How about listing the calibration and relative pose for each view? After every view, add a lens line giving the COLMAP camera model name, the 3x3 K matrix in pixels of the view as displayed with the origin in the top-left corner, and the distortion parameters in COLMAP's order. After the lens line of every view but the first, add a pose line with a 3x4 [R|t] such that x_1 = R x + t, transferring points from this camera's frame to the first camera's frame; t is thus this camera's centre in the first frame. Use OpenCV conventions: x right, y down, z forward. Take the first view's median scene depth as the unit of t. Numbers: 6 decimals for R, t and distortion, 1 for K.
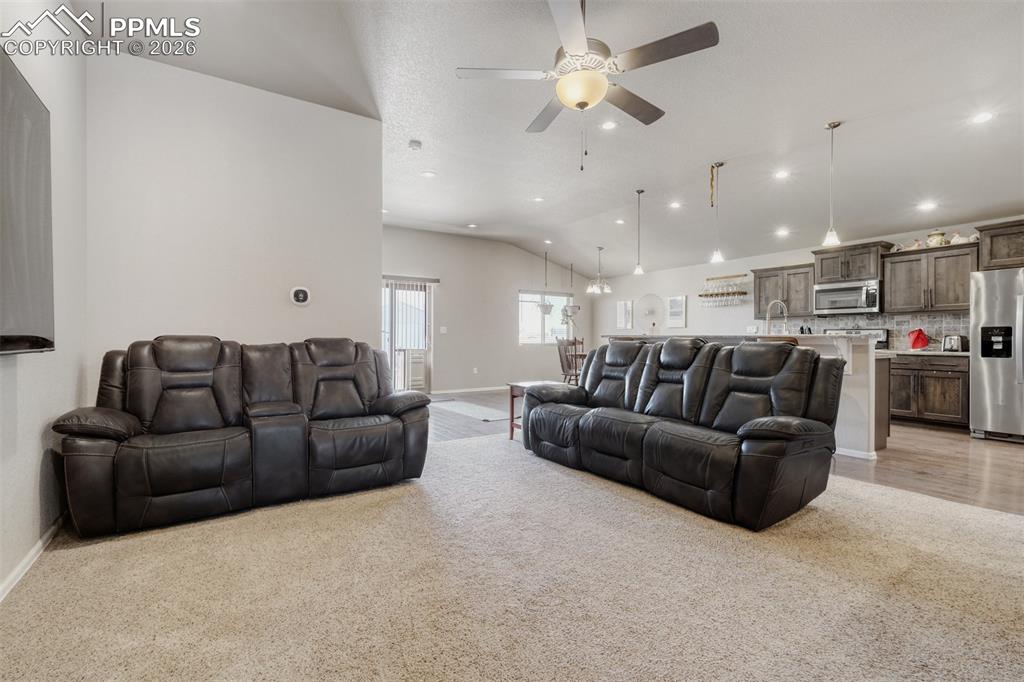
lens RADIAL K [[459.4, 0, 506.1], [0, 459.4, 342.6], [0, 0, 1]] dist [-0.001336, 0.000869]
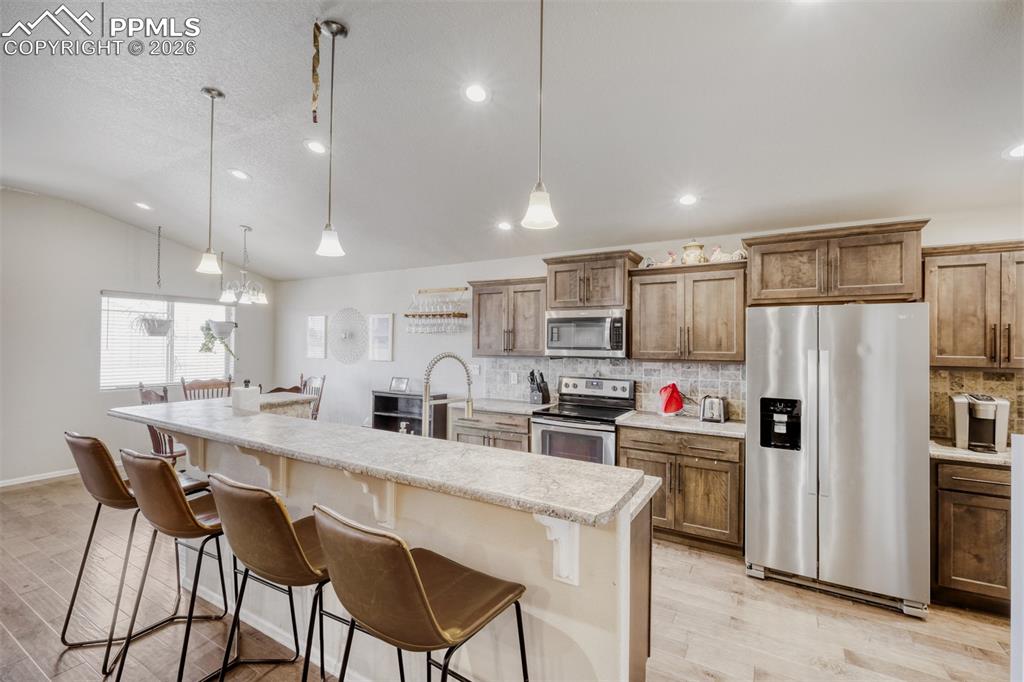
lens RADIAL K [[448.5, 0, 512.0], [0, 448.5, 341.0], [0, 0, 1]] dist [-0.002212, -0.000150]
pose [[0.898785, 0.009954, 0.438277, 0.381069], [-0.005824, 0.999925, -0.010767, -0.081884], [-0.438352, 0.007125, 0.898775, 0.489918]]
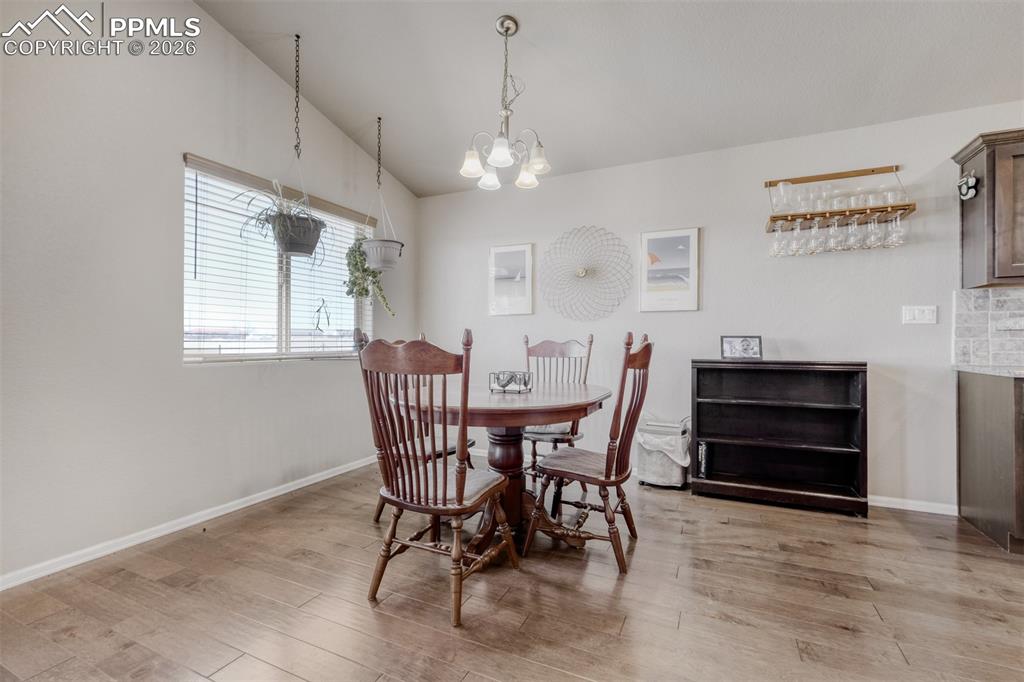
lens RADIAL K [[448.5, 0, 512.0], [0, 448.5, 341.0], [0, 0, 1]] dist [-0.002212, -0.000150]
pose [[0.858636, -0.000475, 0.512586, 0.095119], [0.003131, 0.999986, -0.004317, -0.008835], [-0.512577, 0.005311, 0.858625, 1.102962]]
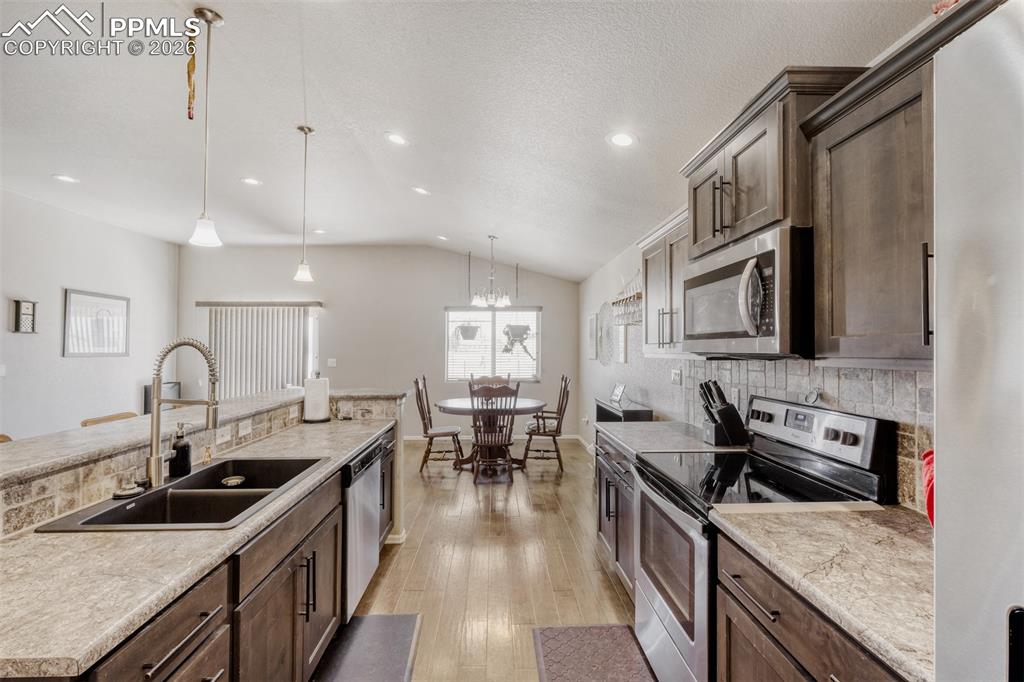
lens RADIAL K [[448.5, 0, 512.0], [0, 448.5, 341.0], [0, 0, 1]] dist [-0.002212, -0.000150]
pose [[0.852575, -0.013862, -0.522421, 0.805856], [0.001990, 0.999727, -0.023279, -0.067809], [0.522601, 0.018808, 0.852370, 0.706095]]
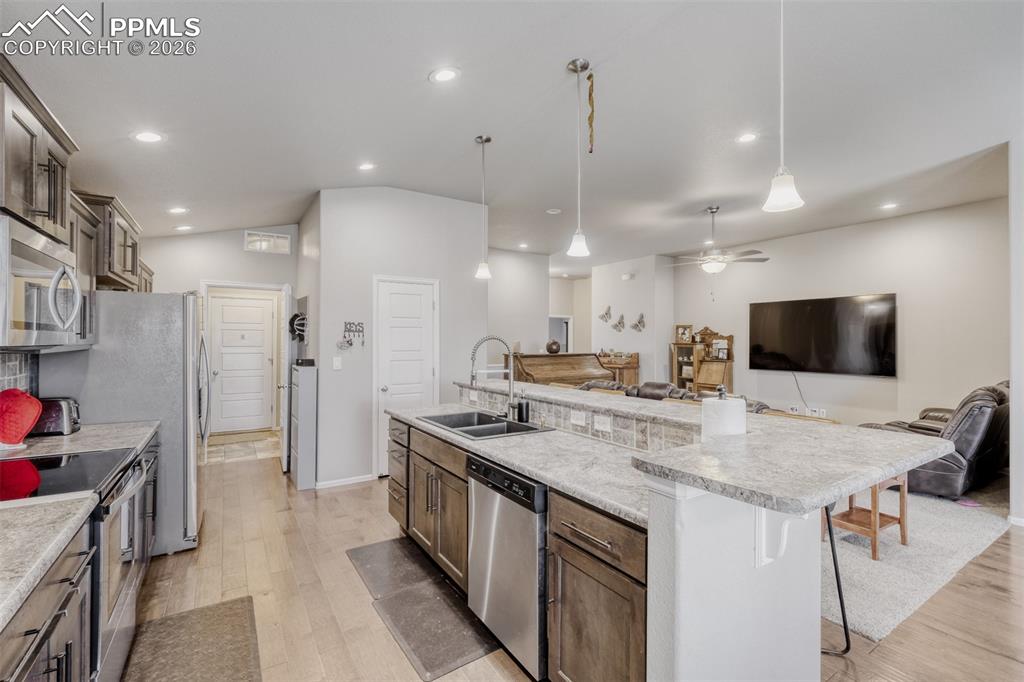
lens RADIAL K [[448.5, 0, 512.0], [0, 448.5, 341.0], [0, 0, 1]] dist [-0.002212, -0.000150]
pose [[-0.999532, -0.006144, 0.029957, 0.454318], [-0.006057, 0.999977, 0.002980, -0.071691], [-0.029975, 0.002797, -0.999547, 1.320956]]
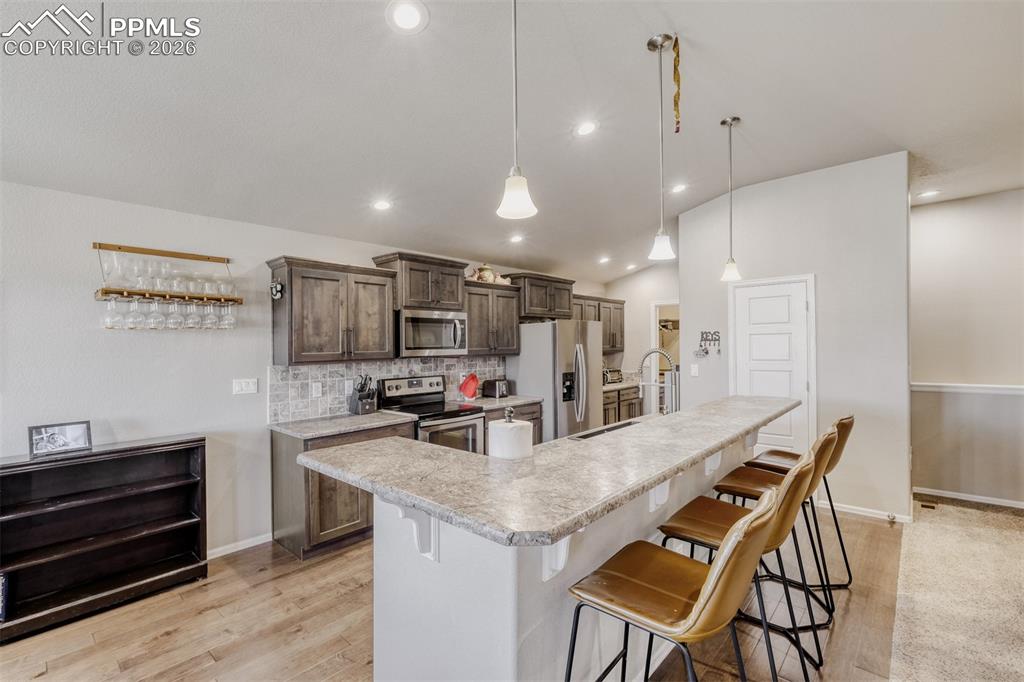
lens RADIAL K [[448.5, 0, 512.0], [0, 448.5, 341.0], [0, 0, 1]] dist [-0.002212, -0.000150]
pose [[-0.246185, 0.003466, 0.969217, 0.066589], [0.014406, 0.999896, 0.000083, -0.087945], [-0.969116, 0.013983, -0.246209, 1.097822]]
